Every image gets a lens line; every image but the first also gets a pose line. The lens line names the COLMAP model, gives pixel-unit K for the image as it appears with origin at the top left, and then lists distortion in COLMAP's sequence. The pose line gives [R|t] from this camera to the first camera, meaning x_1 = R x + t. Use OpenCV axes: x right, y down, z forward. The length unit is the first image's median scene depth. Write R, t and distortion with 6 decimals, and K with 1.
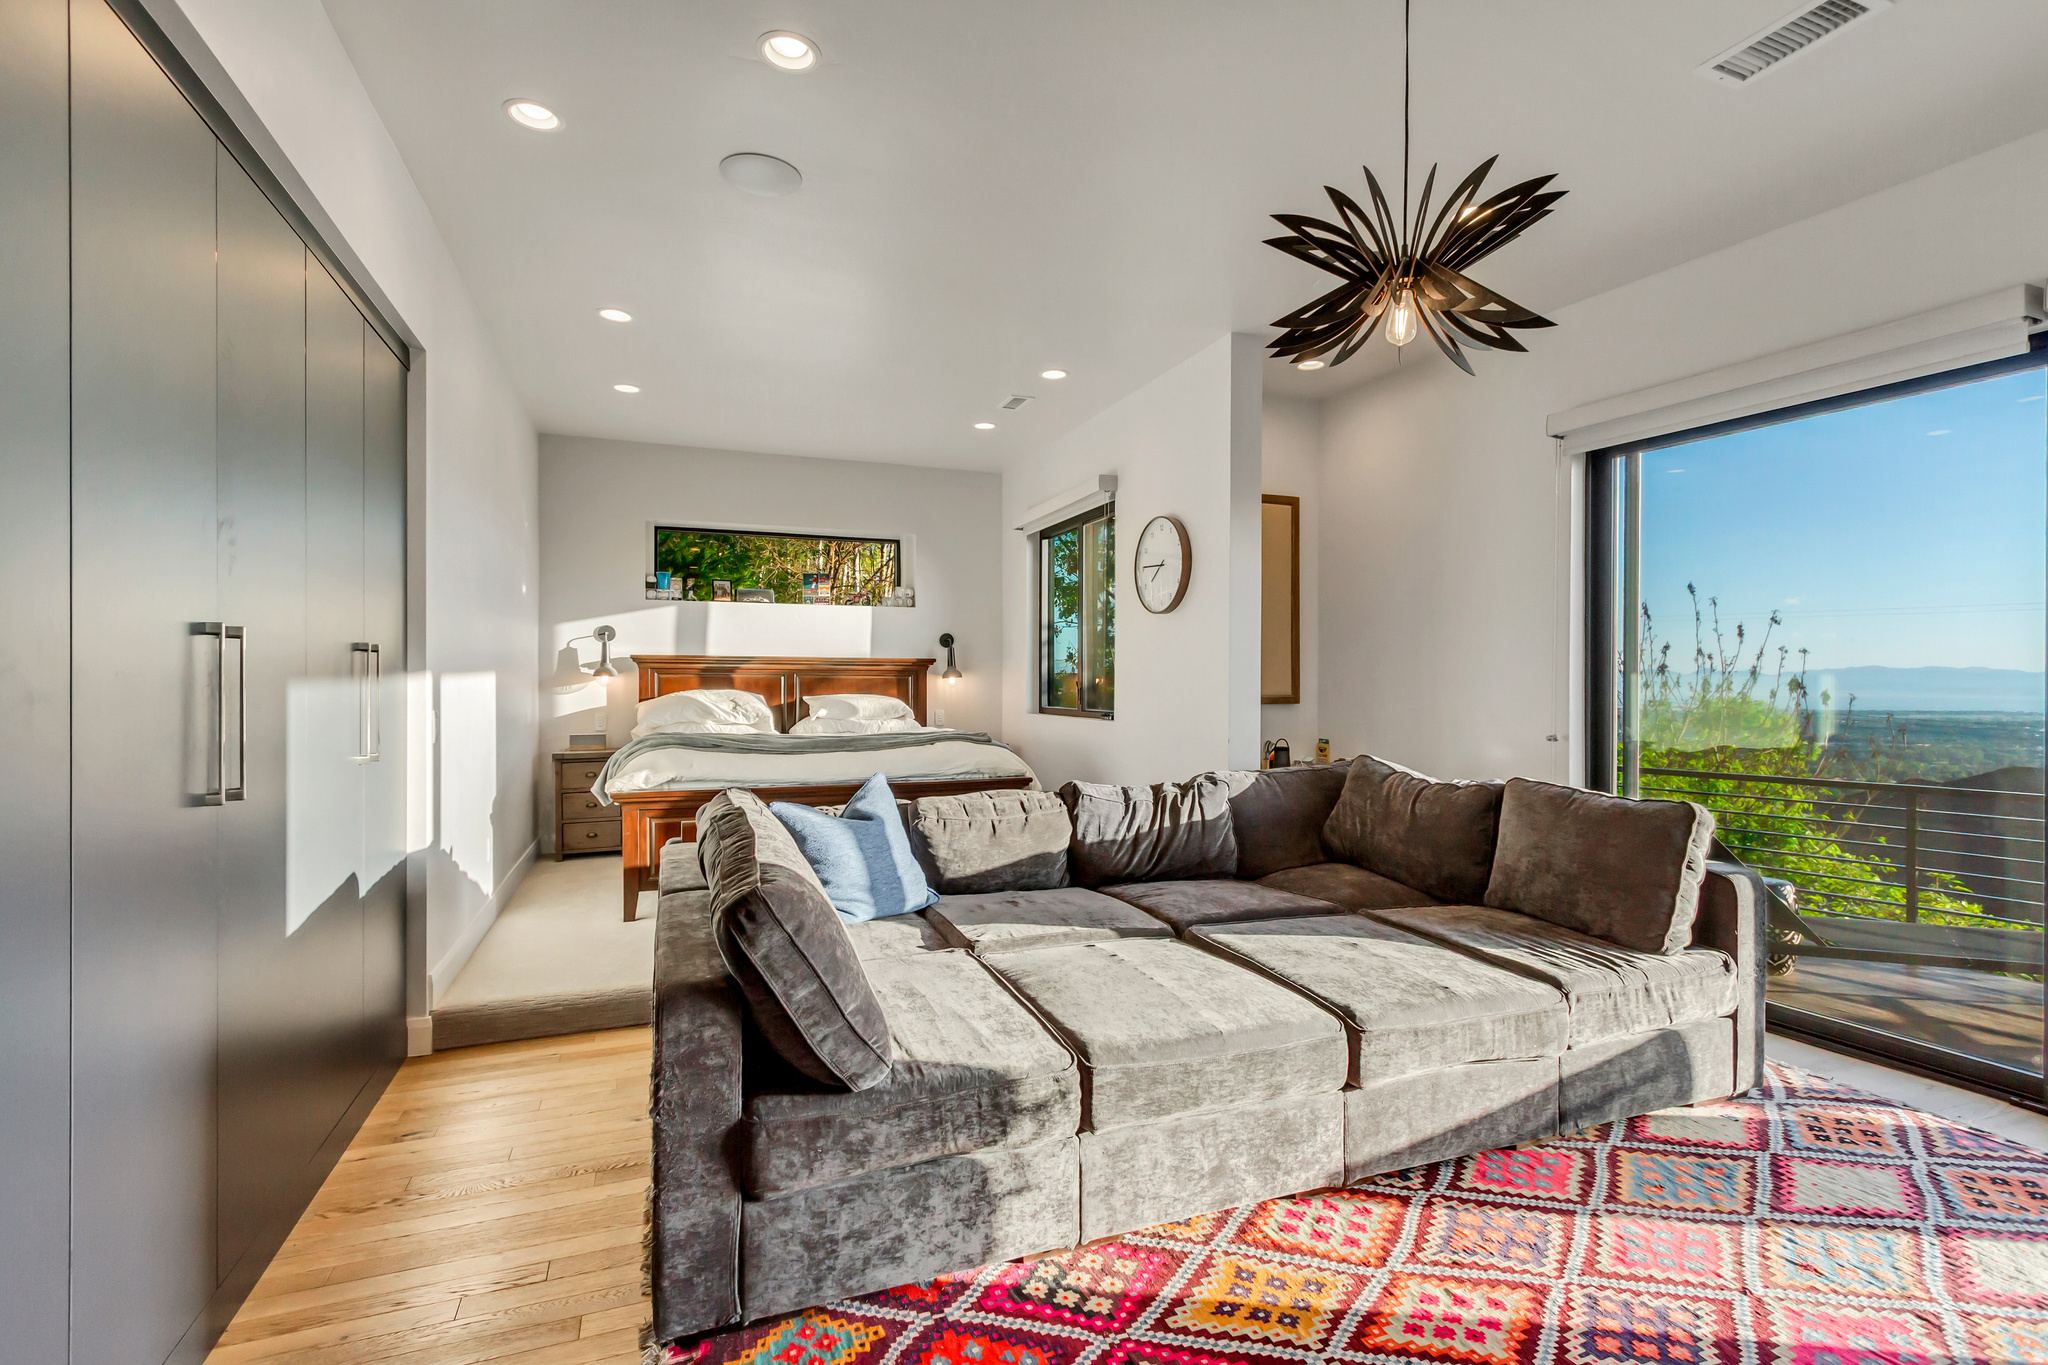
lens RADIAL K [[936.8, 0, 1024.3], [0, 936.8, 688.6], [0, 0, 1]] dist [0.005670, -0.001214]
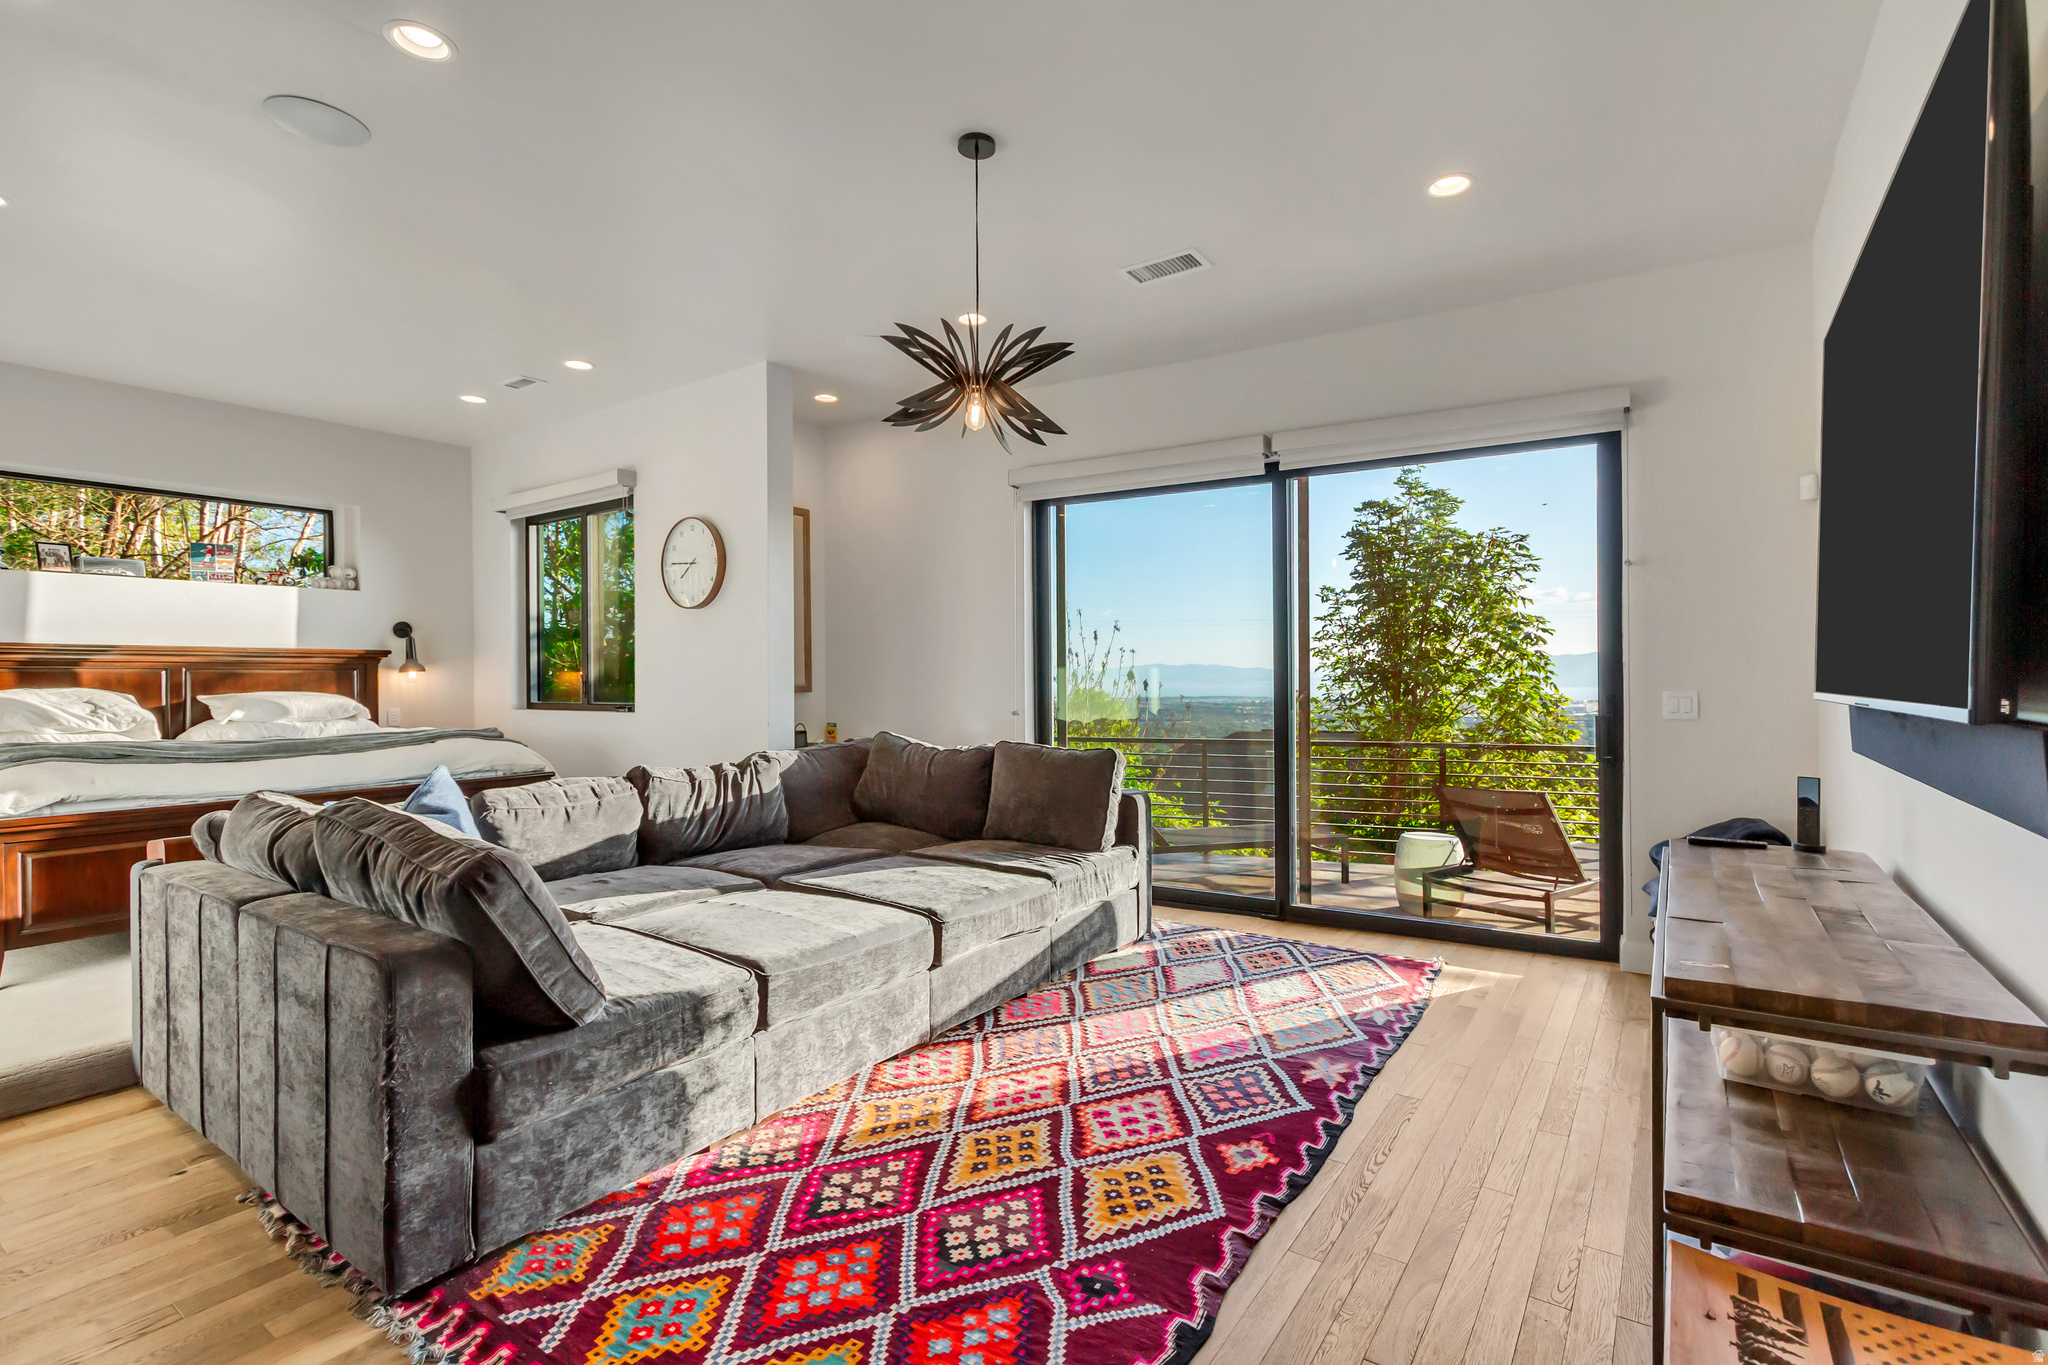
lens RADIAL K [[936.8, 0, 1024.3], [0, 936.8, 688.6], [0, 0, 1]] dist [0.005670, -0.001214]
pose [[0.830182, -0.013677, 0.557324, -0.288402], [0.012094, 0.999906, 0.006524, 0.016971], [-0.557361, 0.001324, 0.830269, -0.192325]]
